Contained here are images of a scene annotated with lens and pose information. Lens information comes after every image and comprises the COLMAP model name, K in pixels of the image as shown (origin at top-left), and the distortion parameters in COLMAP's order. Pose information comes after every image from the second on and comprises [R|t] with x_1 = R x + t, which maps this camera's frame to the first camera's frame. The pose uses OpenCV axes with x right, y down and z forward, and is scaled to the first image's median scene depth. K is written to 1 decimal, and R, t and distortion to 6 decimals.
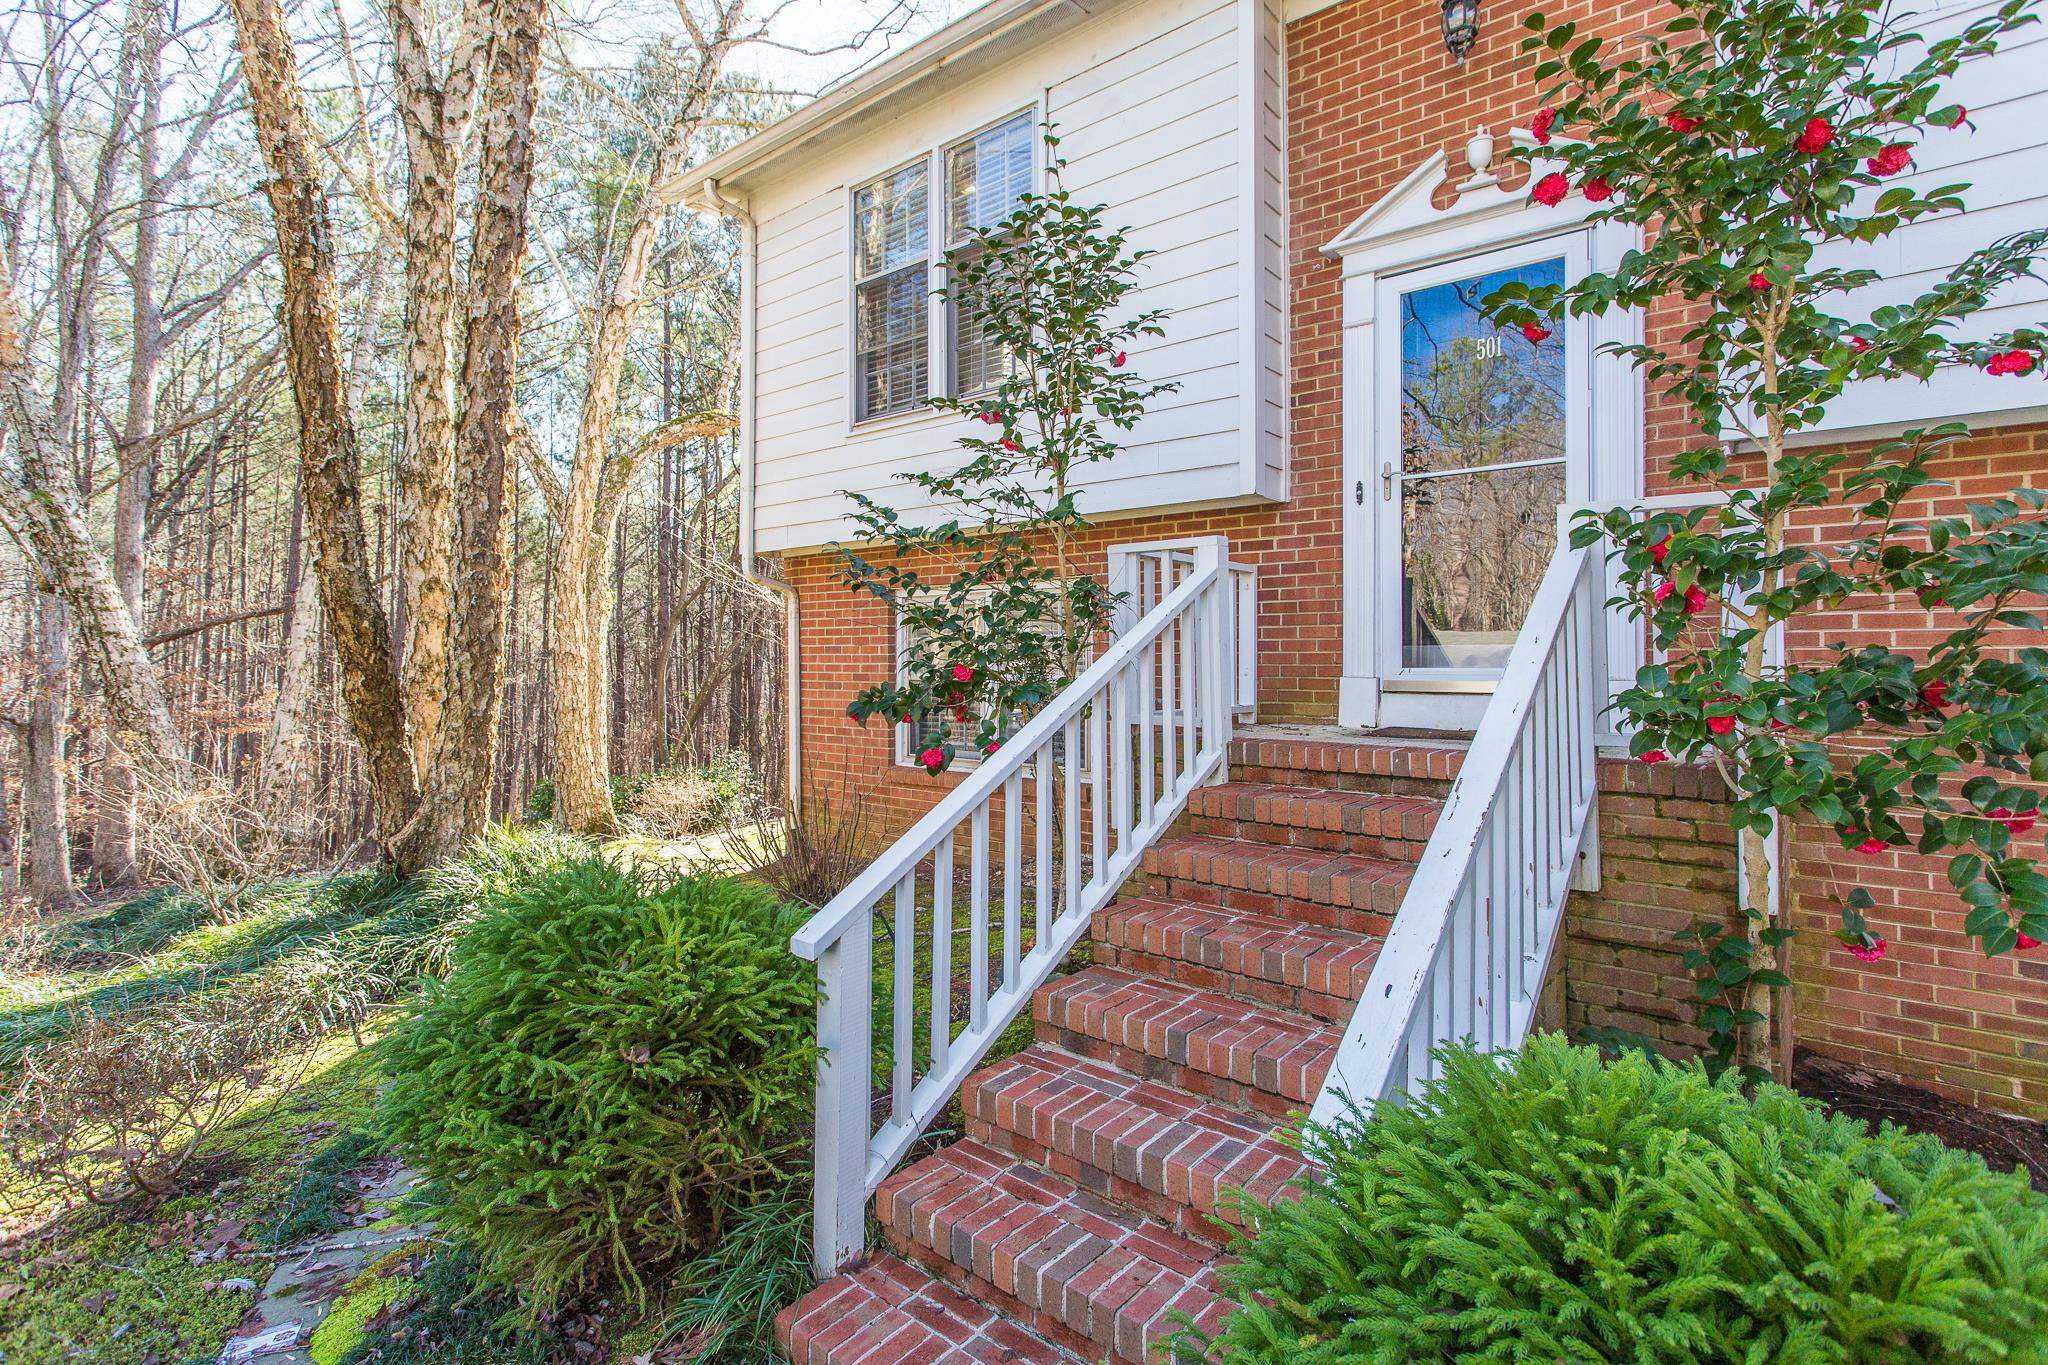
lens RADIAL K [[983.6, 0, 1022.8], [0, 983.6, 650.4], [0, 0, 1]] dist [0.002936, 0.002939]
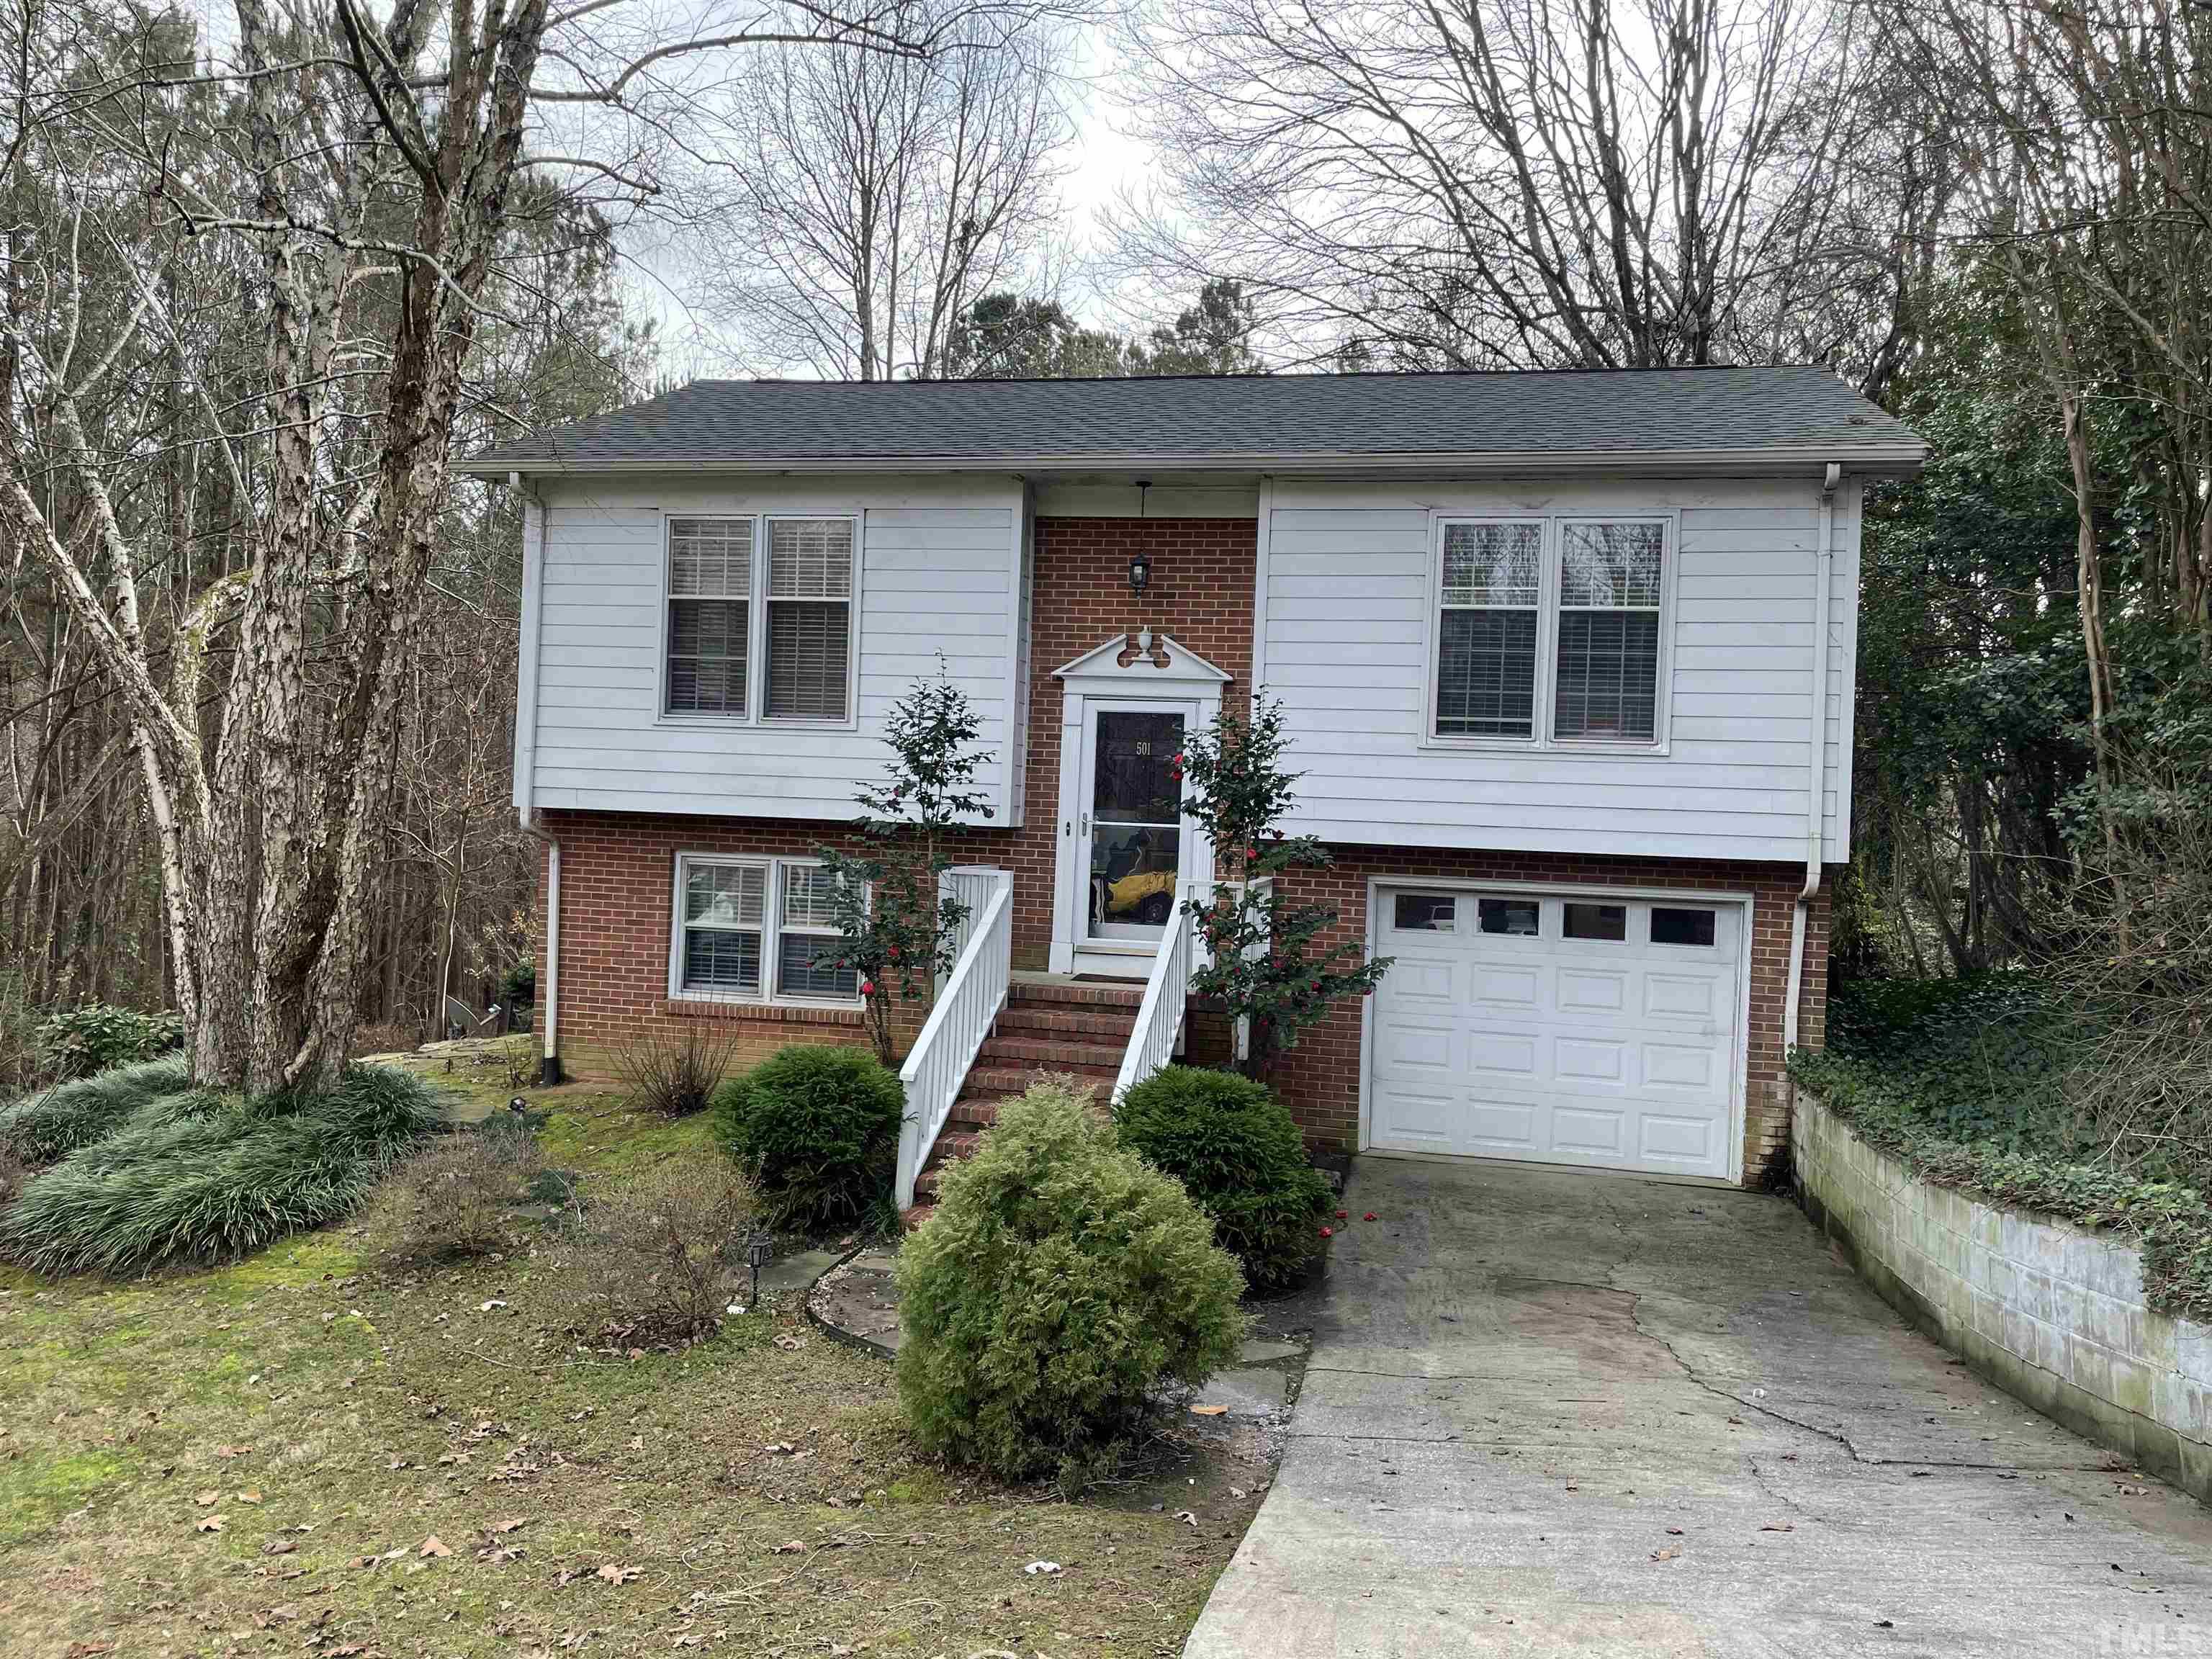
lens RADIAL K [[1681.1, 0, 1107.6], [0, 1681.1, 828.4], [0, 0, 1]] dist [0.072632, -0.090460]
pose [[0.890465, 0.034058, 0.453776, -0.848947], [-0.047200, 0.998729, 0.017663, -0.211694], [-0.452598, -0.037146, 0.890941, -1.482821]]
